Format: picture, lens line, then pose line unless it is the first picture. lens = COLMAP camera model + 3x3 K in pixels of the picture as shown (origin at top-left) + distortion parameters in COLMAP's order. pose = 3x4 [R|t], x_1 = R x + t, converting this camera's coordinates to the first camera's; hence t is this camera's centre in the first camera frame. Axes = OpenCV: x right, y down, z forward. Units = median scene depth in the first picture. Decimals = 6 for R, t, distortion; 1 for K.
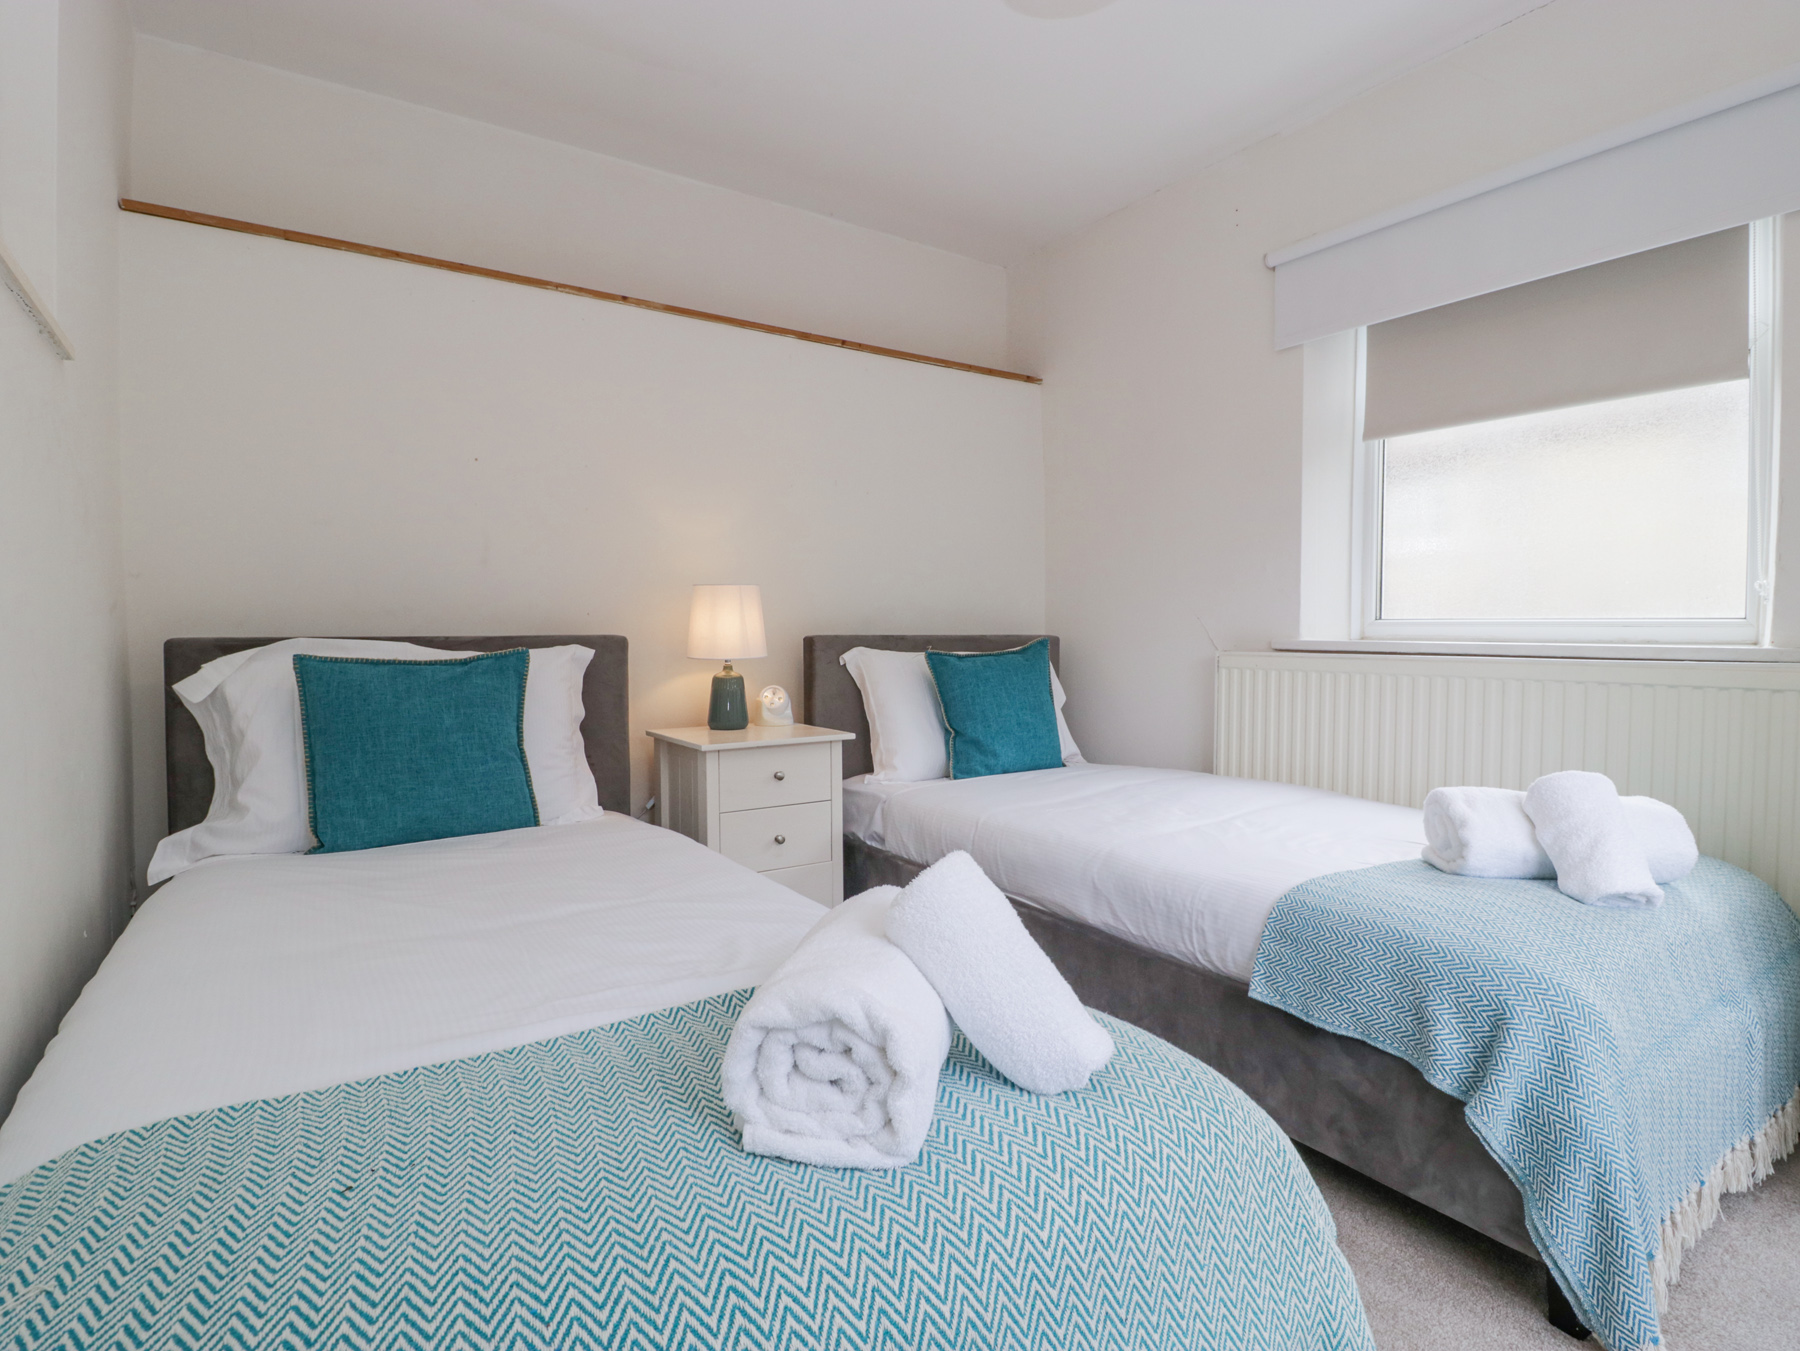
lens RADIAL K [[933.8, 0, 884.9], [0, 933.8, 660.8], [0, 0, 1]] dist [-0.003322, -0.009522]
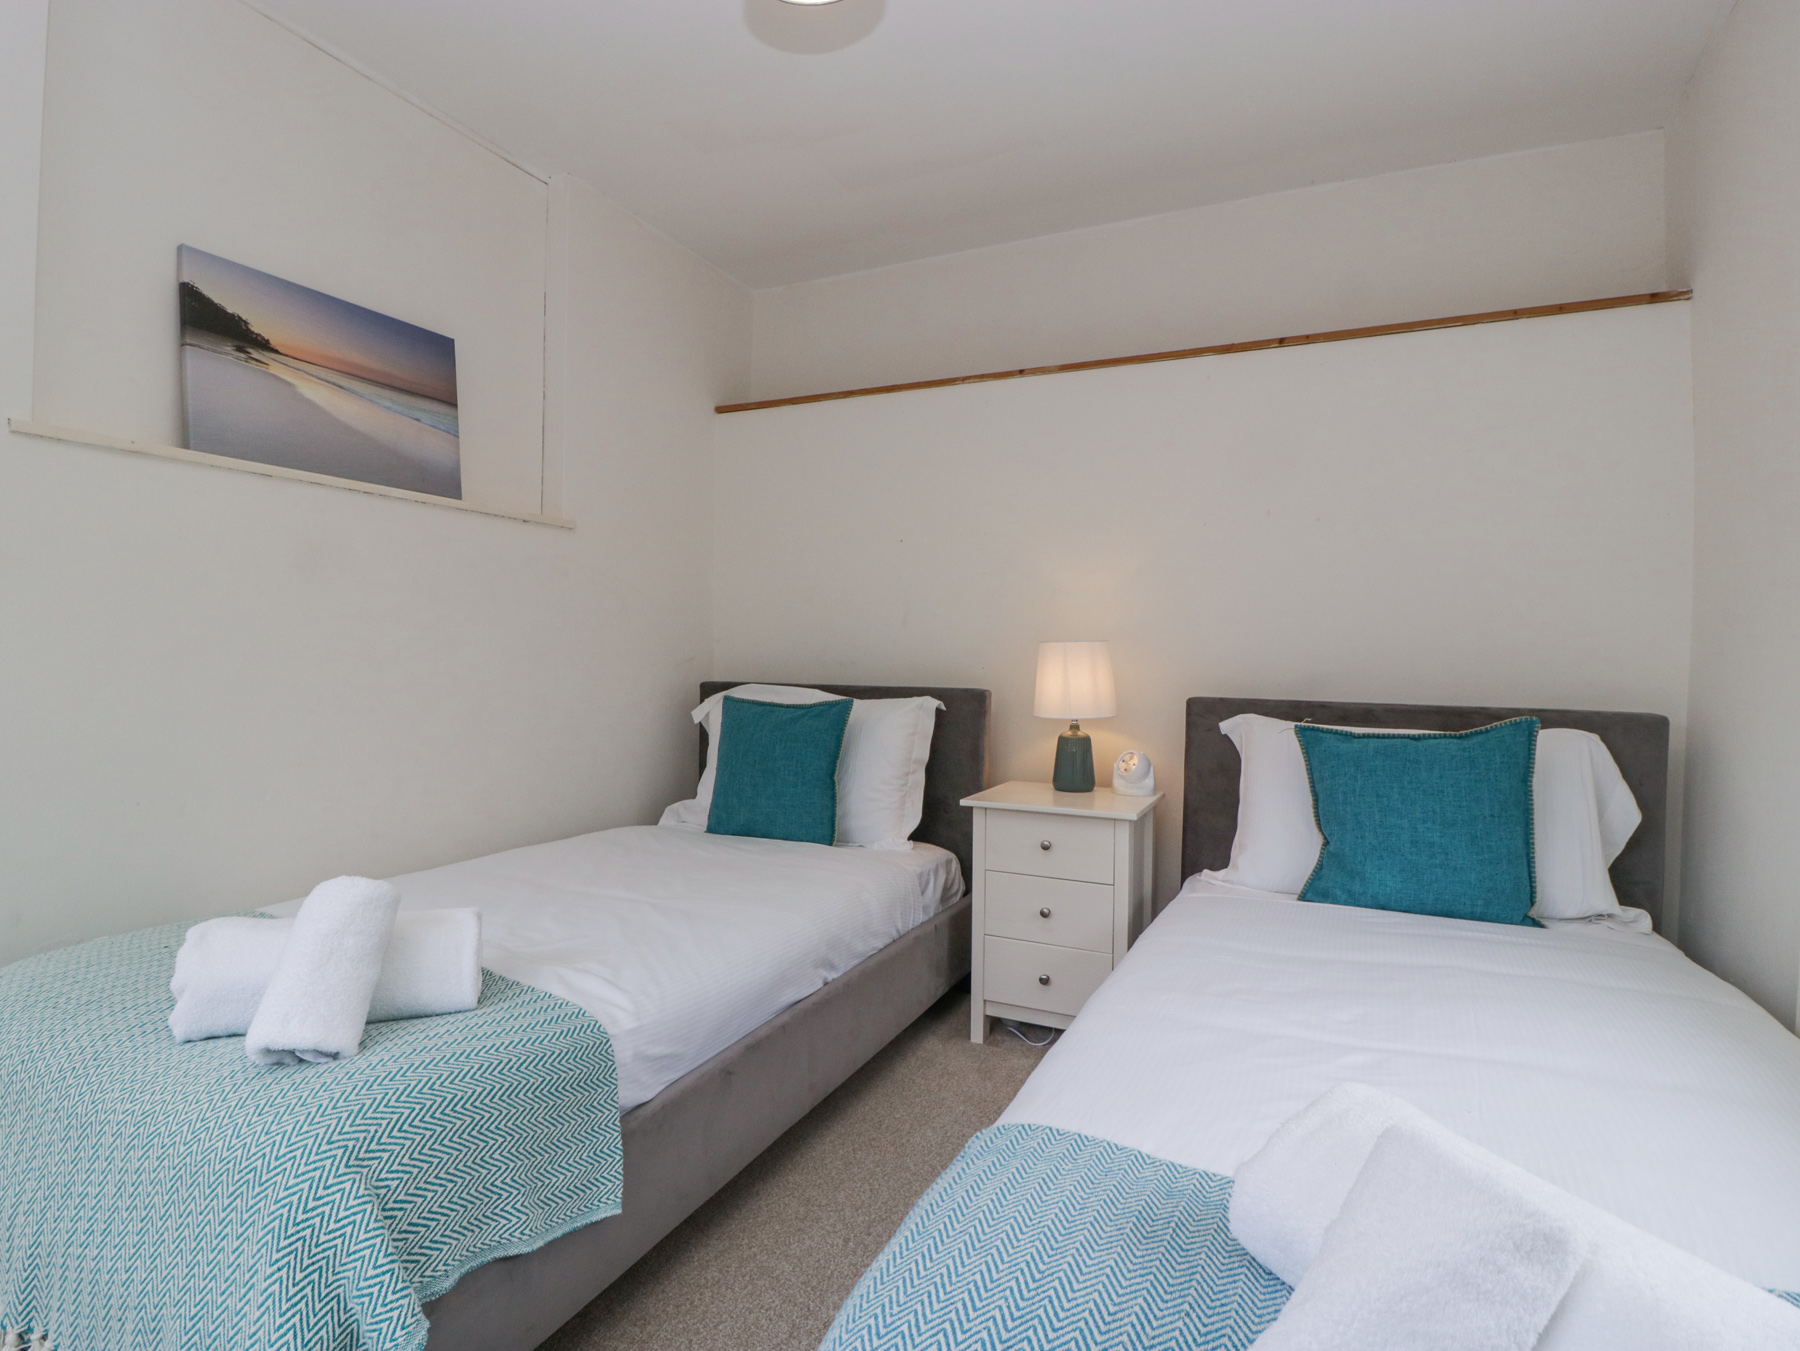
lens RADIAL K [[933.8, 0, 884.9], [0, 933.8, 660.8], [0, 0, 1]] dist [-0.003322, -0.009522]
pose [[0.509385, 0.014051, -0.860424, 0.556198], [-0.044949, 0.998936, -0.010298, -0.041726], [0.859364, 0.043921, 0.509474, 0.337815]]
